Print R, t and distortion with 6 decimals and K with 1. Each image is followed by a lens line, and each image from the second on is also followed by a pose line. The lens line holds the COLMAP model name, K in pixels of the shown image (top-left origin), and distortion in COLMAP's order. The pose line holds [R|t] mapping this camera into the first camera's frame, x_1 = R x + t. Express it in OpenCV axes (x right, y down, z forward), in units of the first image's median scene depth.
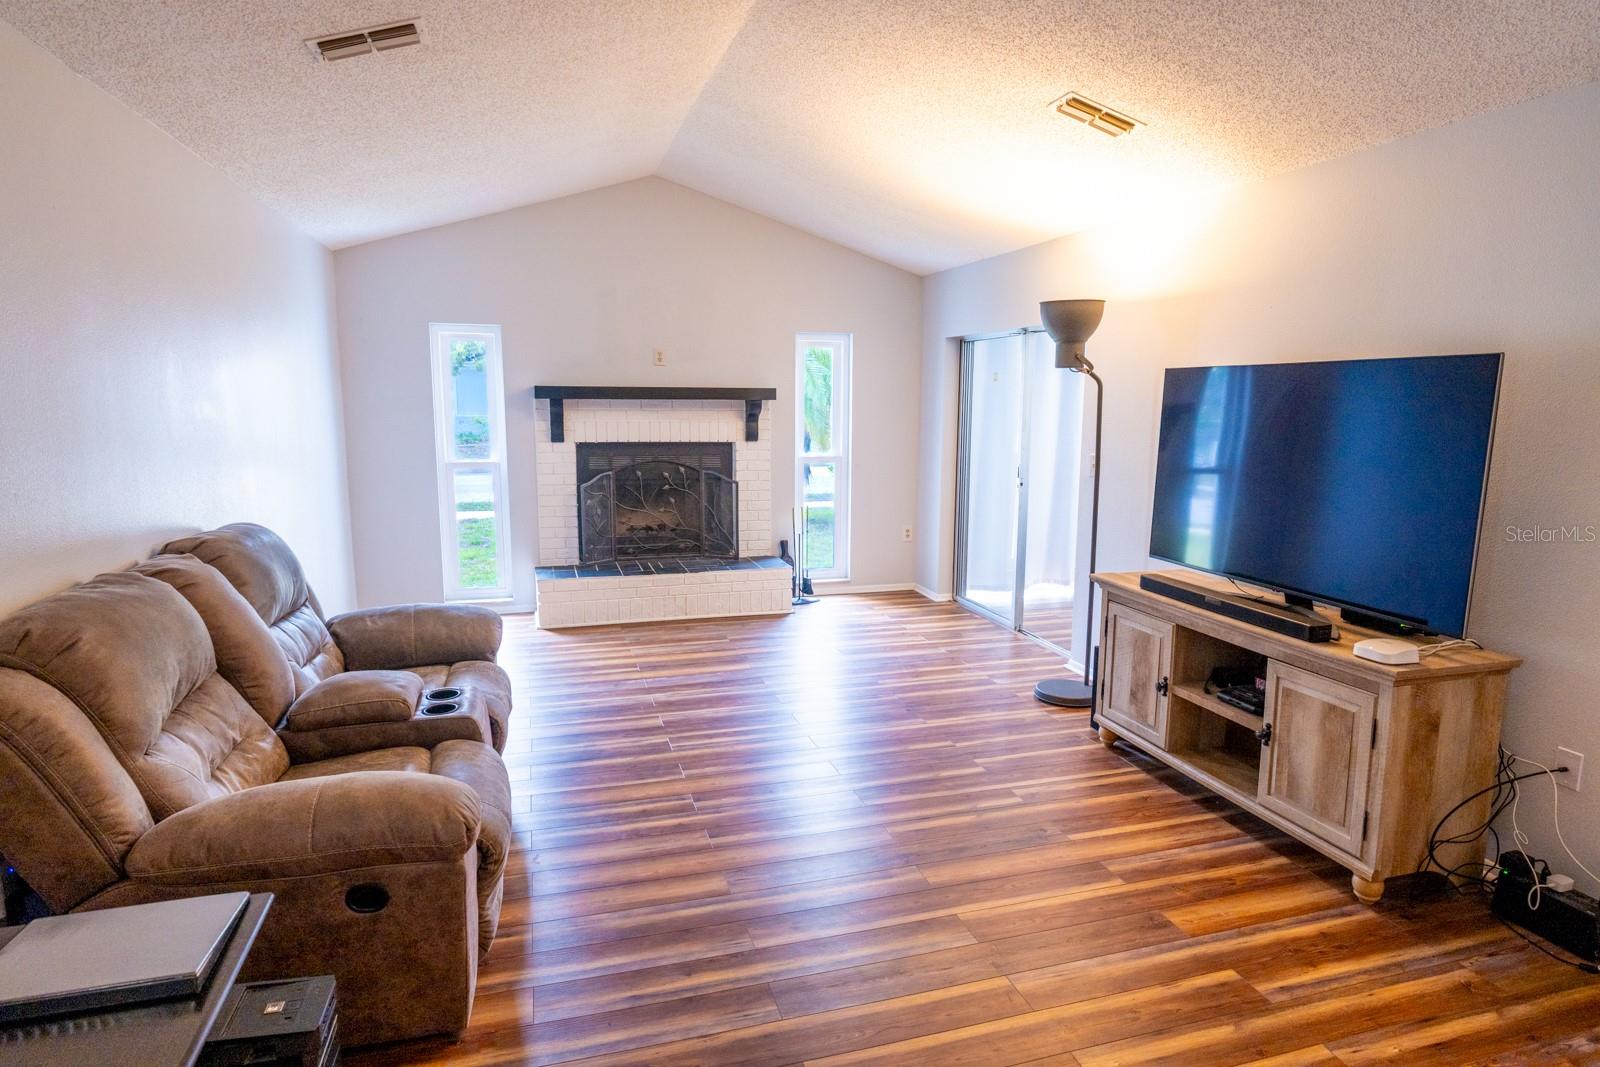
lens RADIAL K [[898.5, 0, 797.0], [0, 898.5, 532.1], [0, 0, 1]] dist [0.003833, 0.001170]
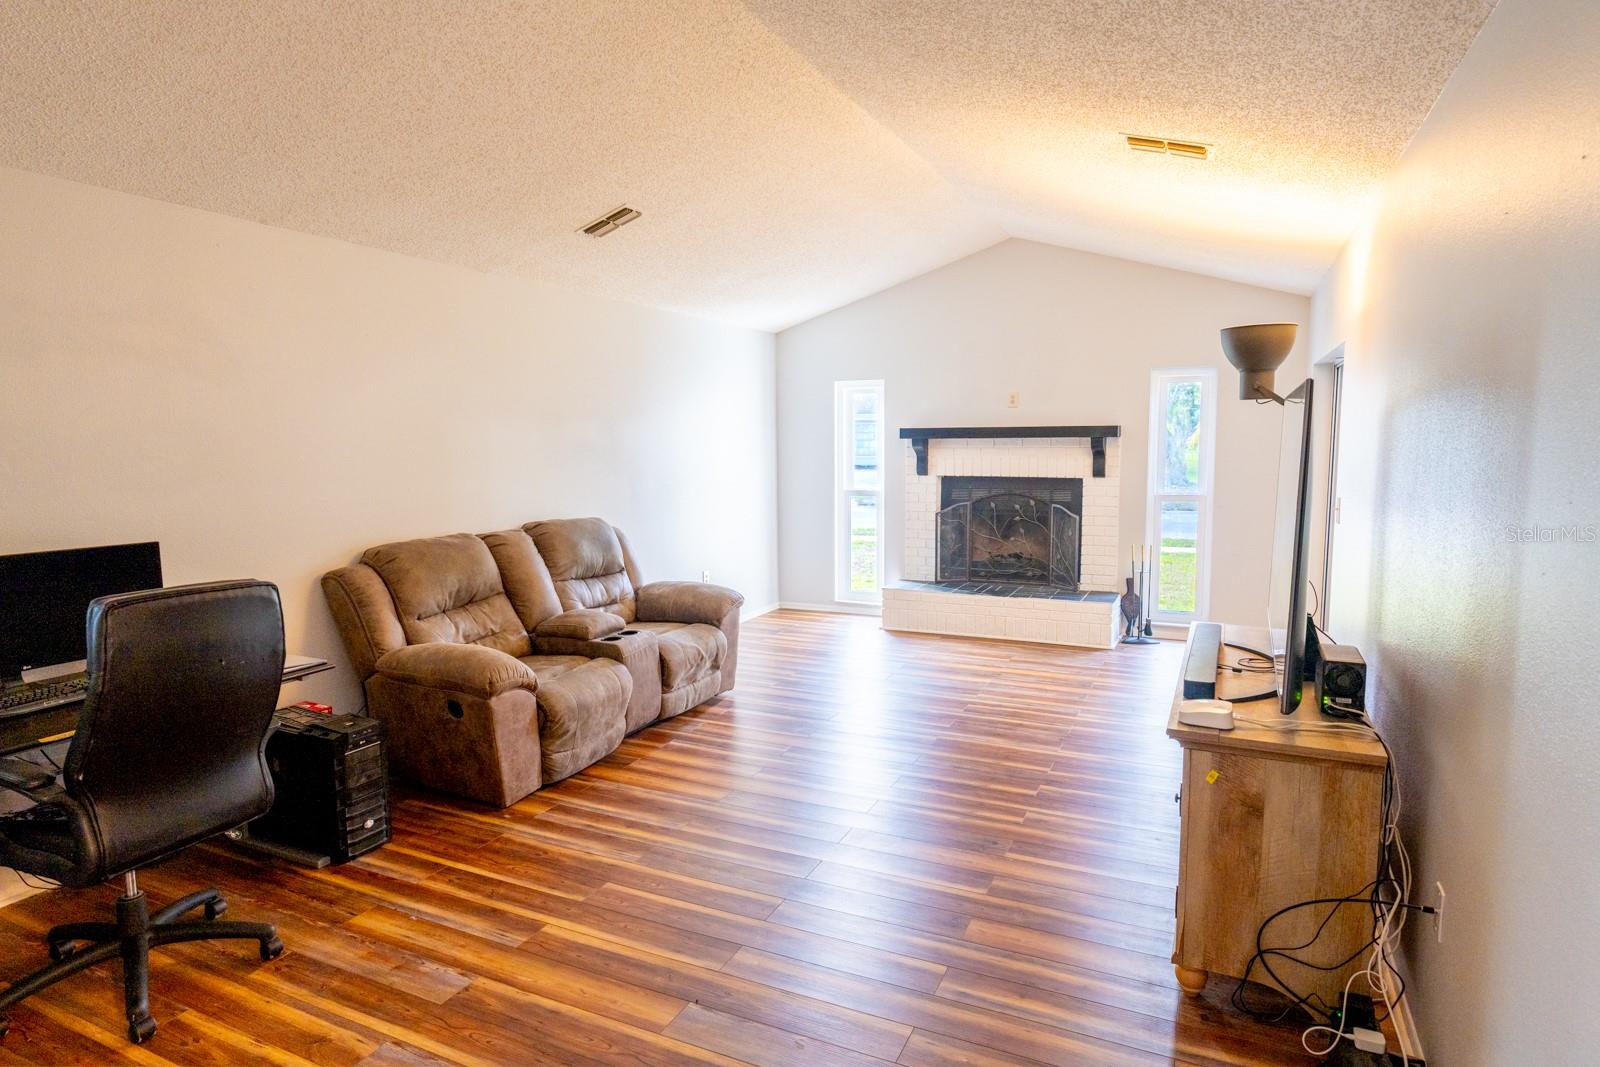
lens RADIAL K [[898.5, 0, 809.7], [0, 898.5, 537.0], [0, 0, 1]] dist [0.003833, 0.001170]
pose [[0.745640, 0.064272, -0.663243, 0.427067], [-0.088636, 0.996059, -0.003123, -0.001997], [0.660428, 0.061116, 0.748398, 0.024865]]
